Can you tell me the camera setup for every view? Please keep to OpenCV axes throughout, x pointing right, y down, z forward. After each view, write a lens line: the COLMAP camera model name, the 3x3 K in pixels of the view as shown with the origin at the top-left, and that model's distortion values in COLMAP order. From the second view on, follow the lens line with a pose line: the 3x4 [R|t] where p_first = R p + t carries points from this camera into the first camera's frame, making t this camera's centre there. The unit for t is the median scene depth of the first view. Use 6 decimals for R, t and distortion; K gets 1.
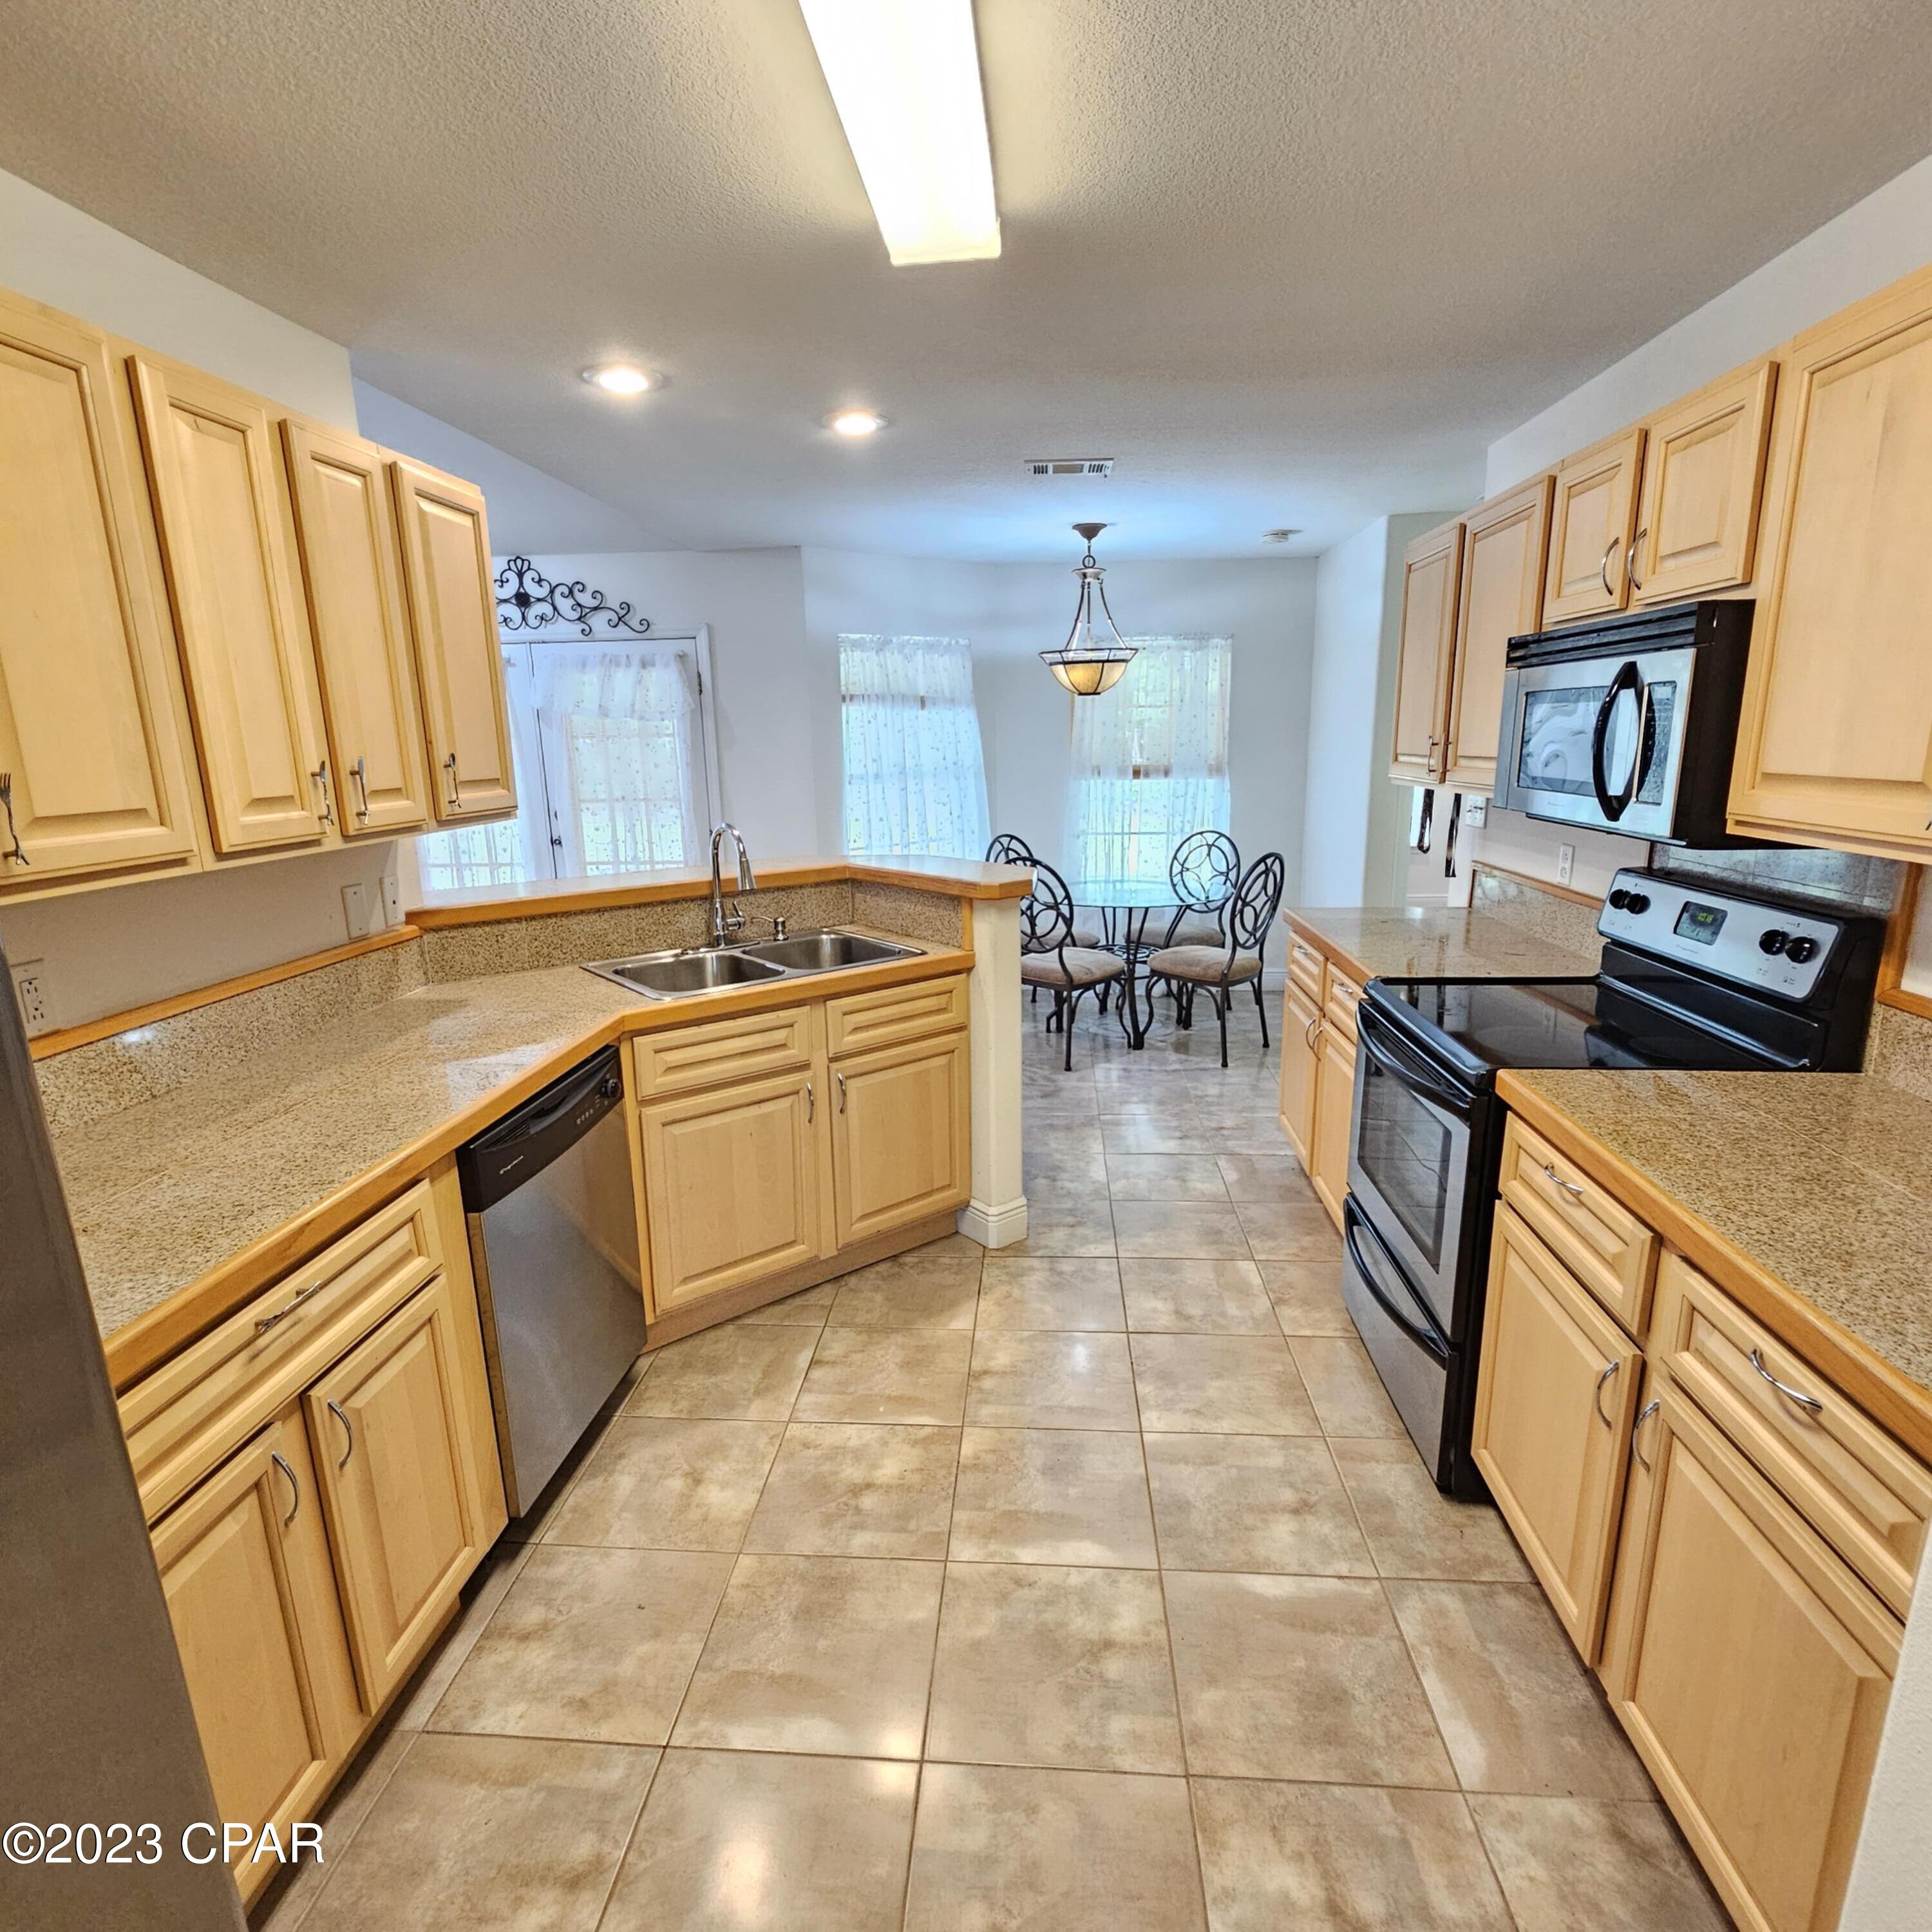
lens RADIAL K [[1059.4, 0, 964.5], [0, 1059.4, 973.9], [0, 0, 1]] dist [-0.007247, 0.001683]
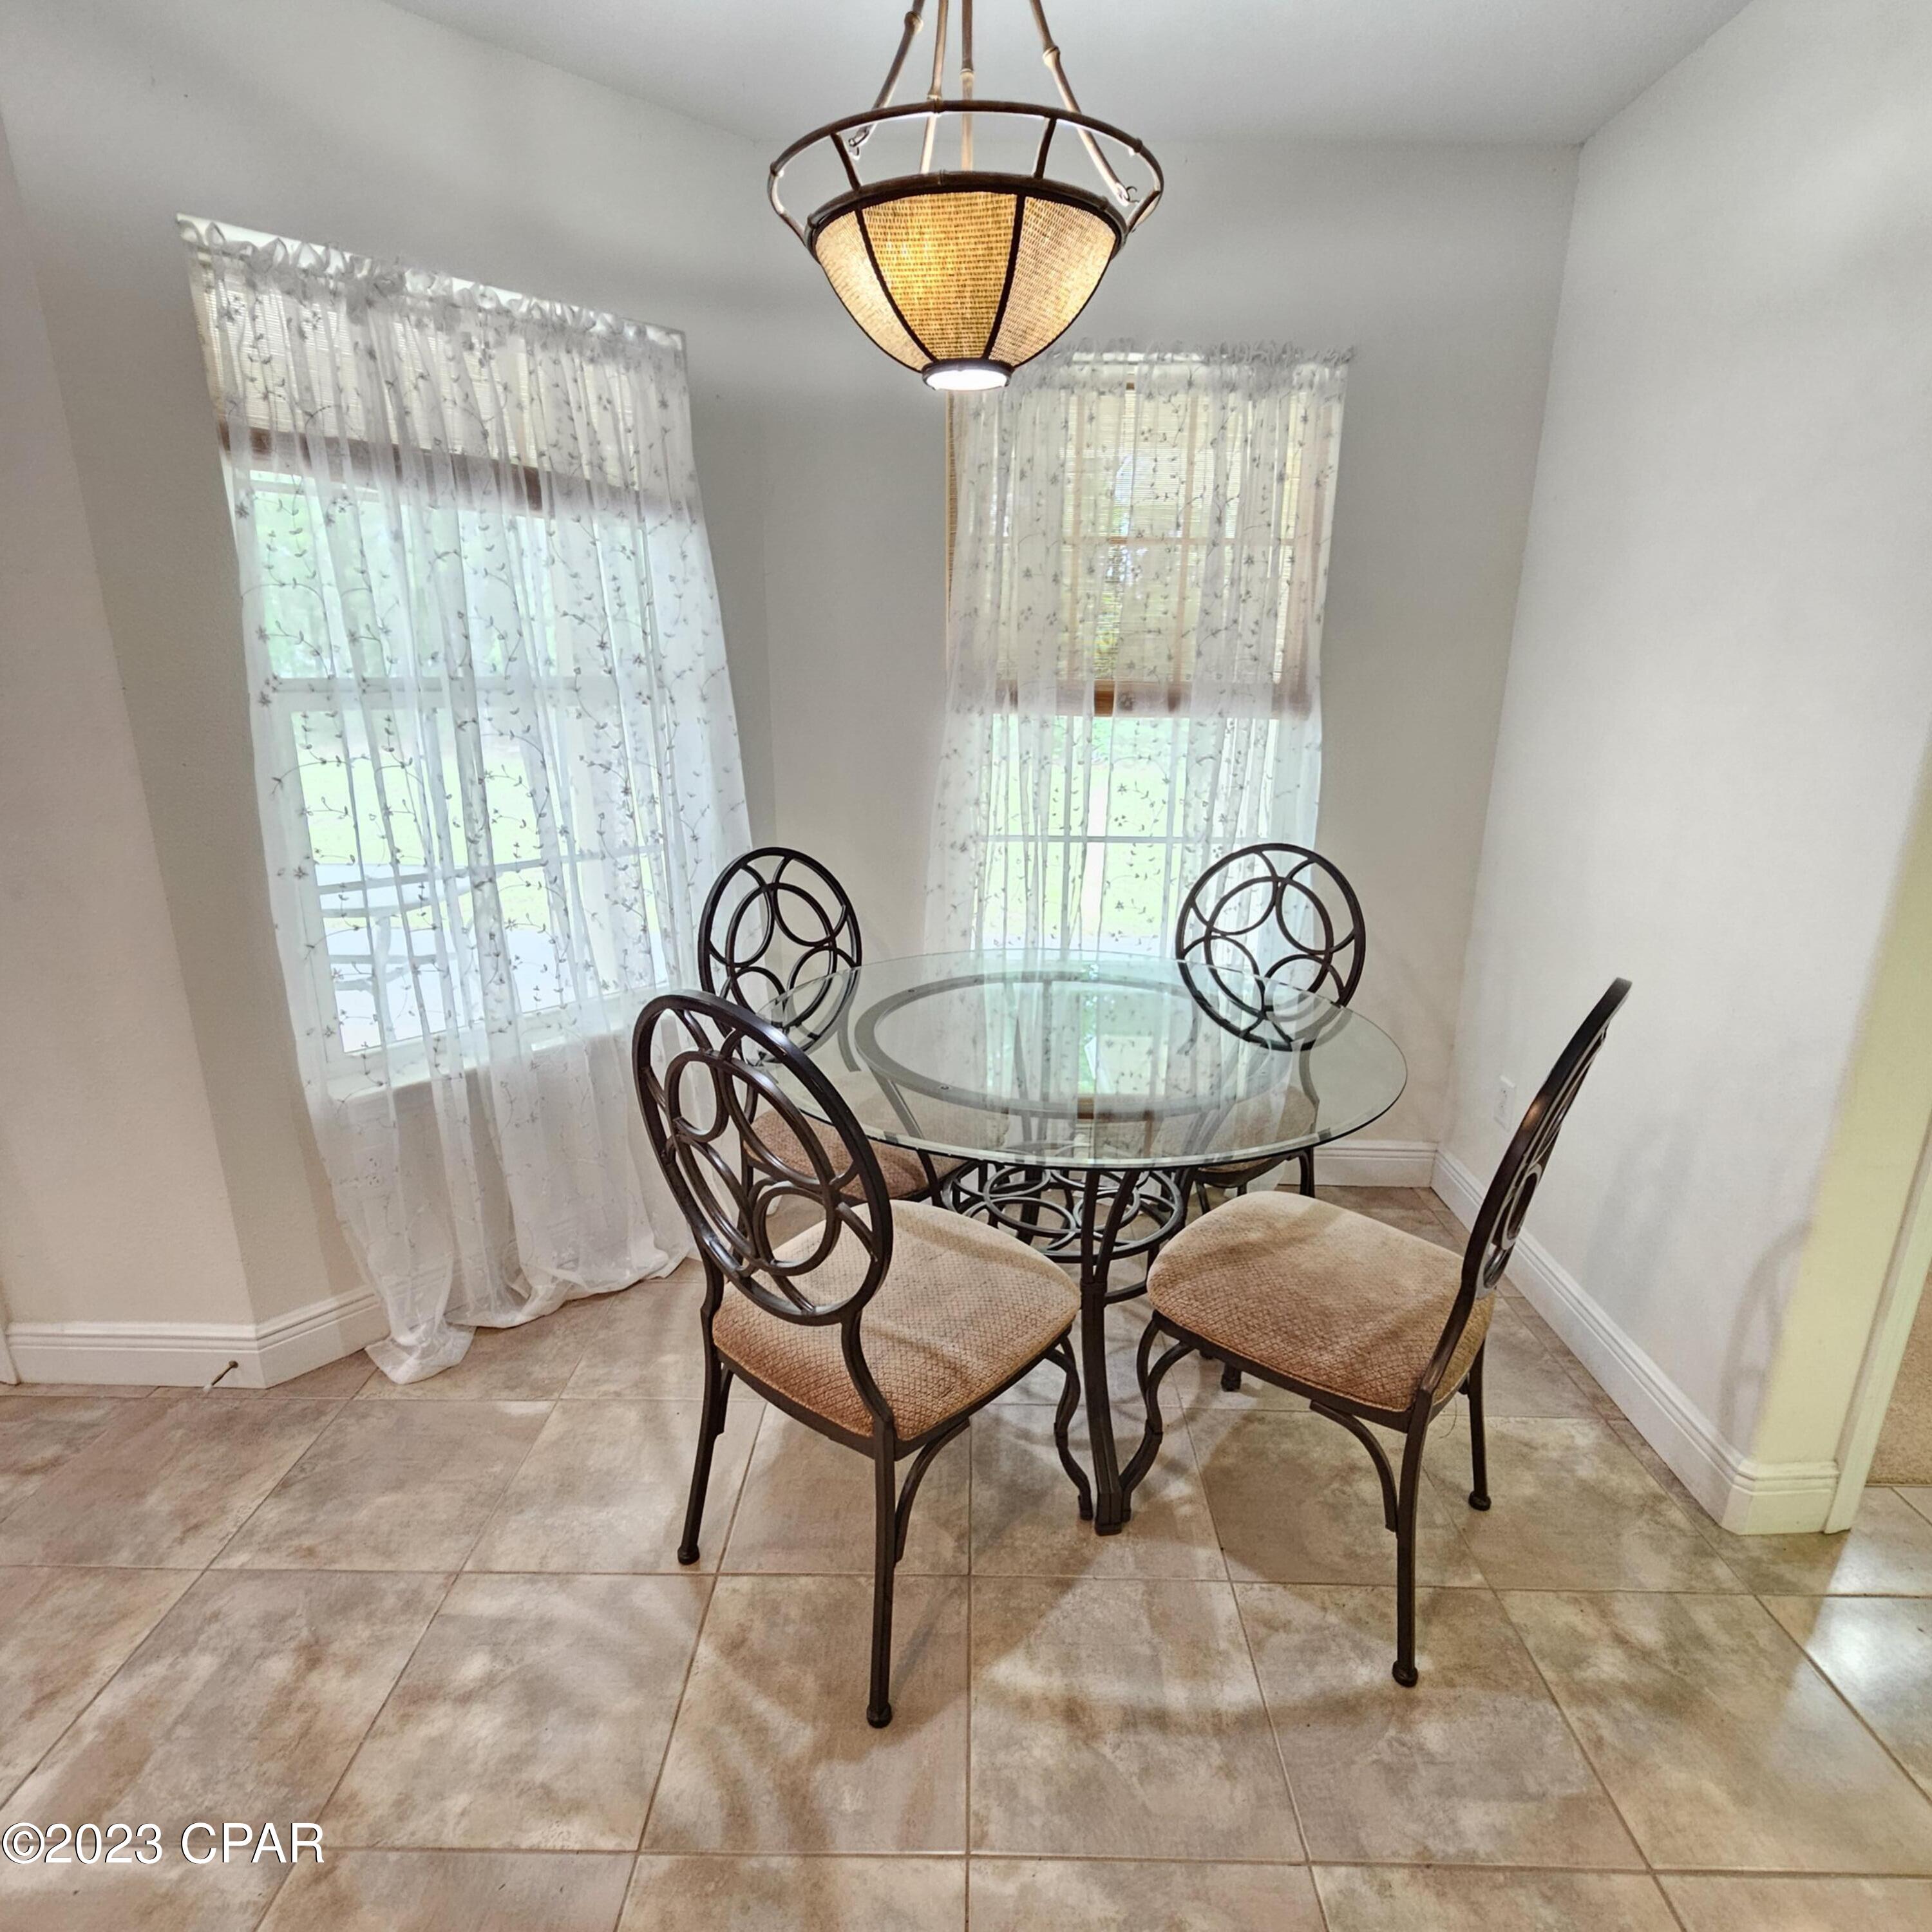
lens RADIAL K [[1040.8, 0, 965.5], [0, 1040.8, 967.5], [0, 0, 1]] dist [-0.003053, -0.000793]
pose [[0.997677, 0.007247, 0.067739, 0.180168], [-0.010937, 0.998467, 0.054257, -0.234552], [-0.067242, -0.054871, 0.996227, 1.306518]]
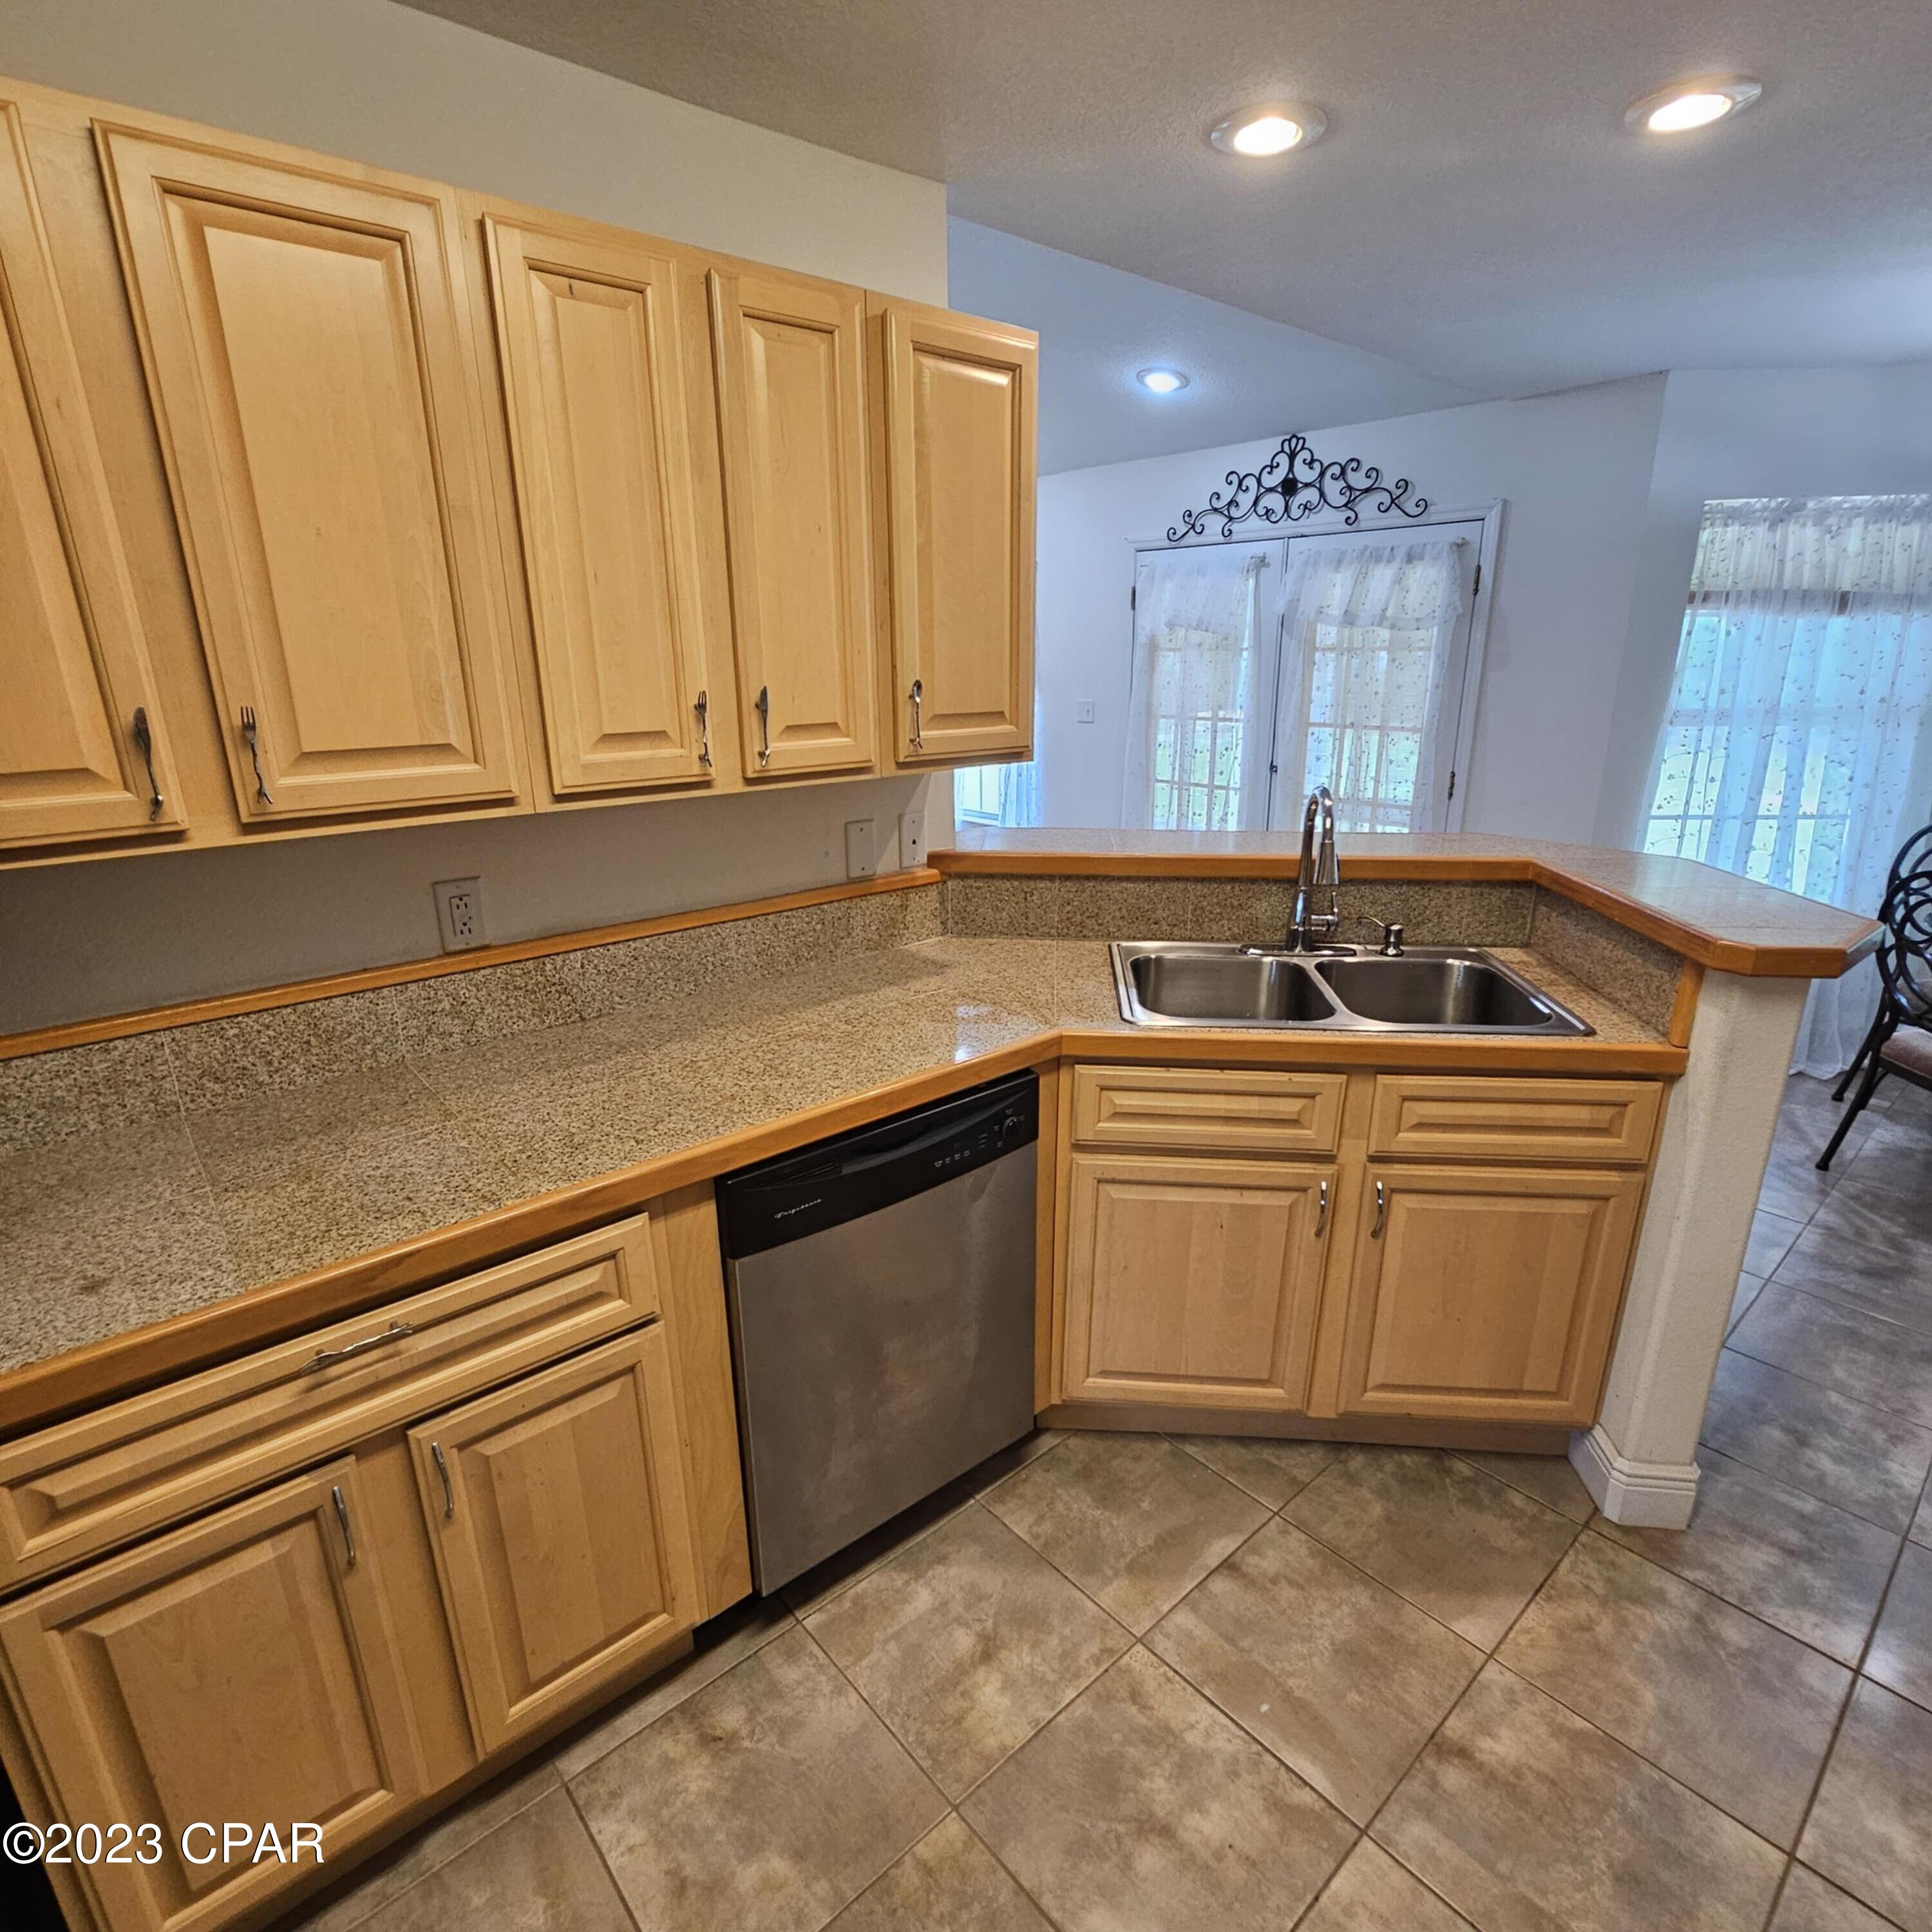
lens RADIAL K [[1061.5, 0, 962.7], [0, 1061.5, 977.8], [0, 0, 1]] dist [-0.002594, 0.001386]
pose [[0.717380, 0.221058, -0.660681, 0.110670], [-0.161576, 0.975260, 0.150871, -0.093522], [0.677686, -0.001481, 0.735350, 0.342539]]
